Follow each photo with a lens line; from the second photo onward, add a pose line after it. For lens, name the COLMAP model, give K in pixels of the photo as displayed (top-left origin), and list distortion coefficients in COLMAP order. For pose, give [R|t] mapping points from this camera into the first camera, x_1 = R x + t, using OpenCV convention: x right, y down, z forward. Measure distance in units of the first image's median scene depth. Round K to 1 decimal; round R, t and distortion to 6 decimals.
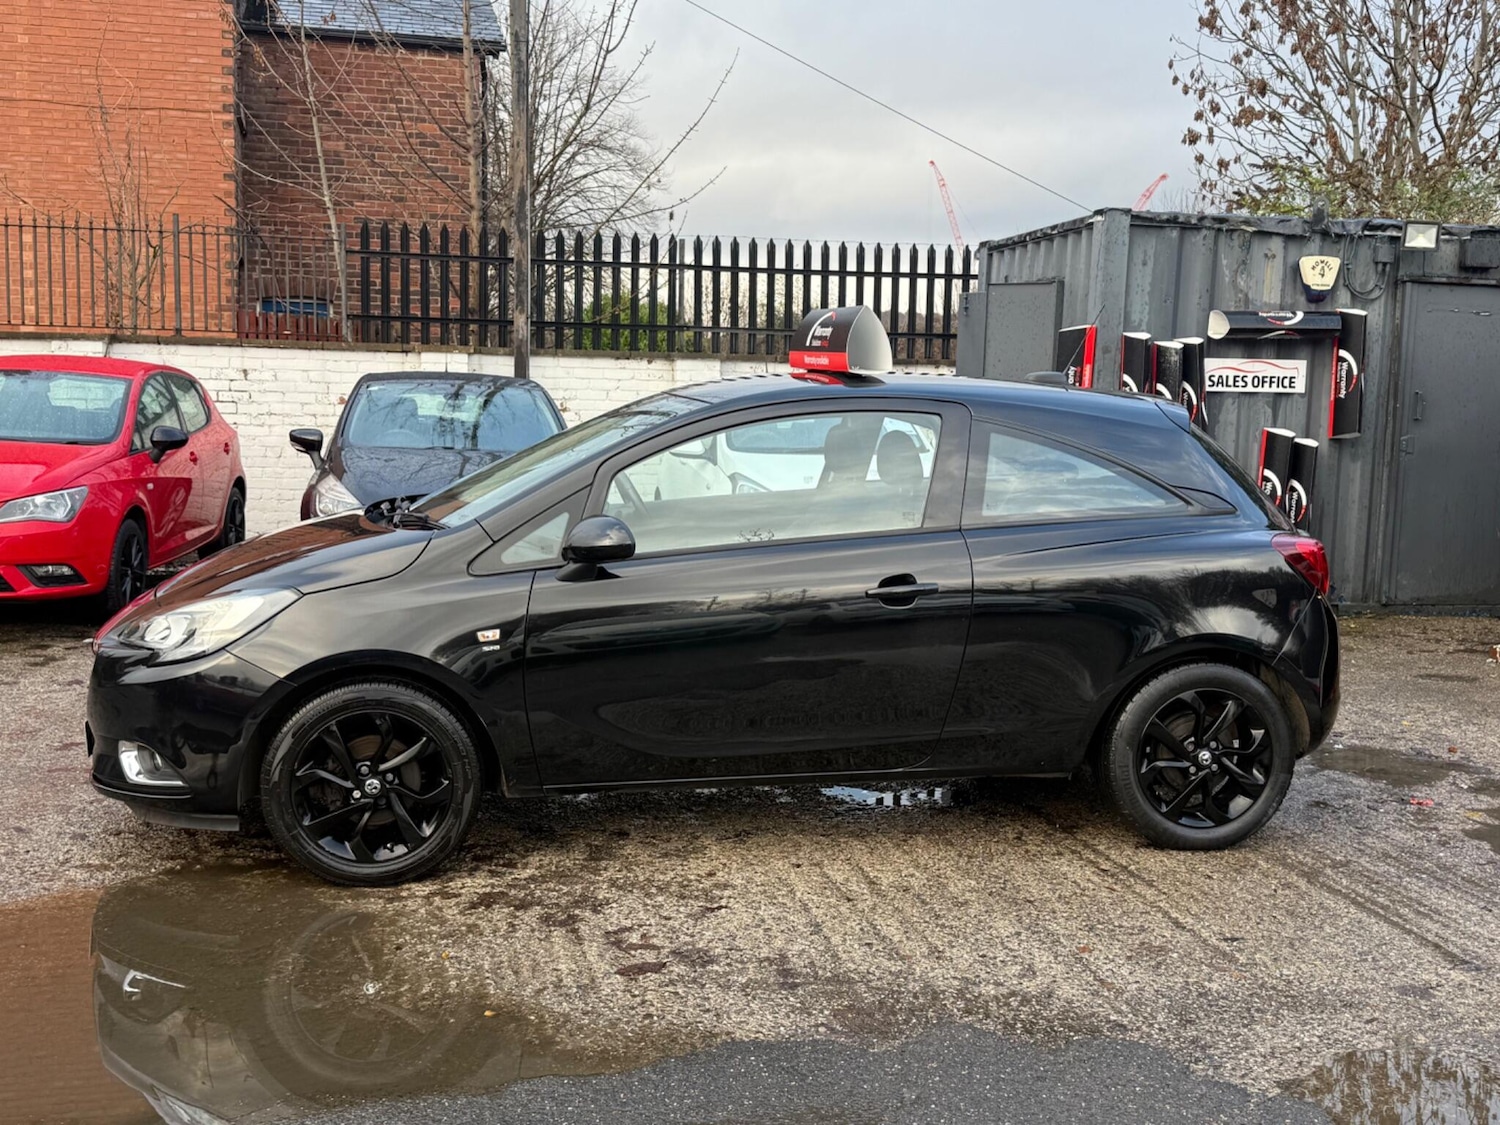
lens RADIAL K [[1614.9, 0, 754.3], [0, 1614.9, 559.6], [0, 0, 1]] dist [0.074463, 0.000000]
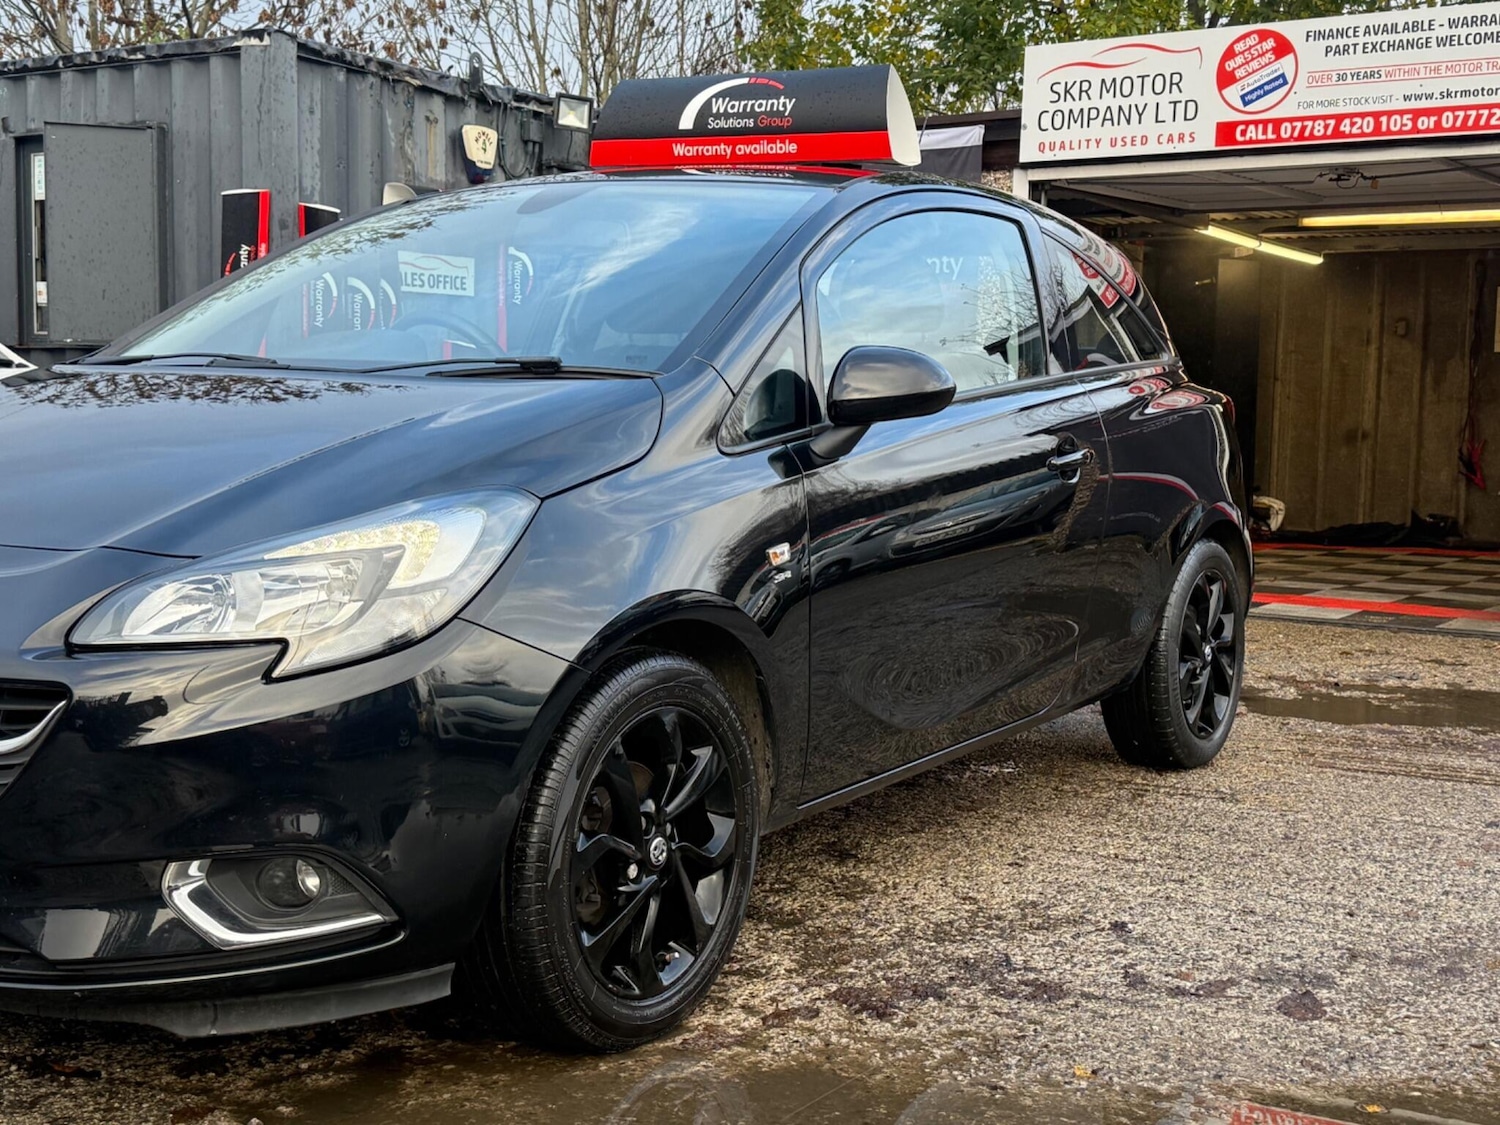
lens RADIAL K [[1976.7, 0, 764.5], [0, 1976.7, 557.5], [0, 0, 1]] dist [0.118187, 0.000000]
pose [[0.663565, -0.075235, 0.744326, -0.610605], [0.082637, 0.996213, 0.027025, 0.025284], [-0.743541, 0.043576, 0.667269, 0.471468]]
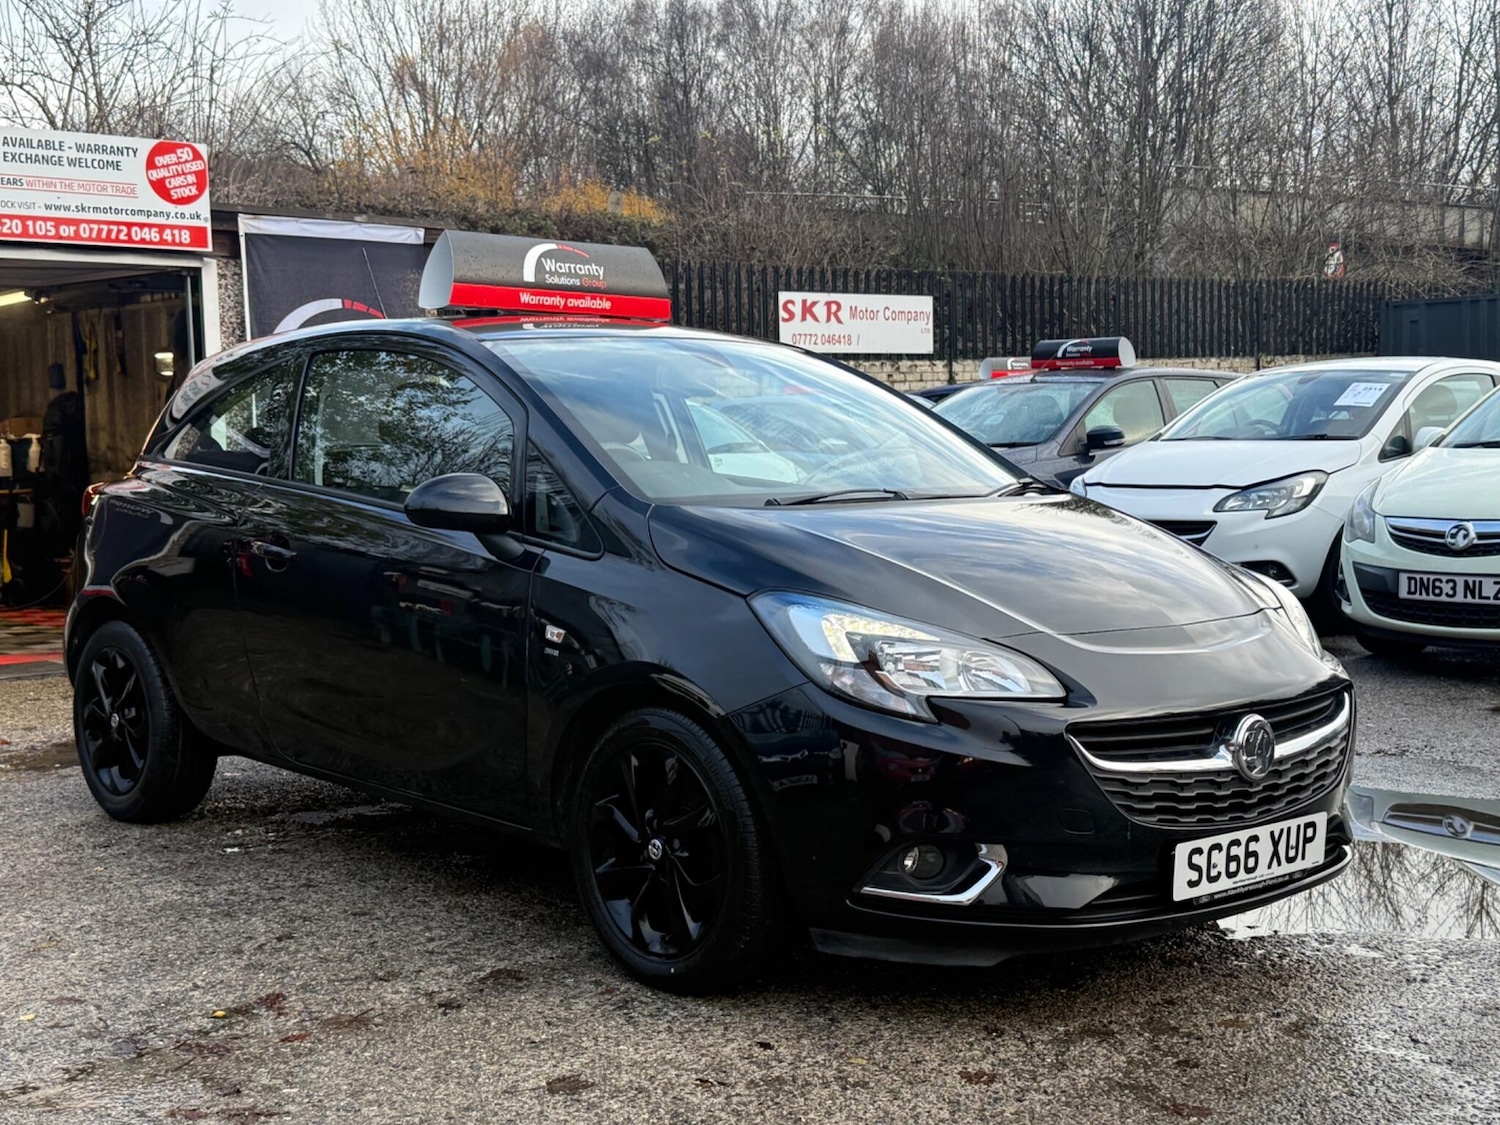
lens RADIAL K [[1976.7, 0, 750.0], [0, 1976.7, 572.6], [0, 0, 1]] dist [0.118187, 0.000000]
pose [[-0.529058, -0.082733, 0.844543, -0.936514], [0.095042, 0.983197, 0.155855, -0.144001], [-0.843247, 0.162723, -0.512305, 1.546067]]
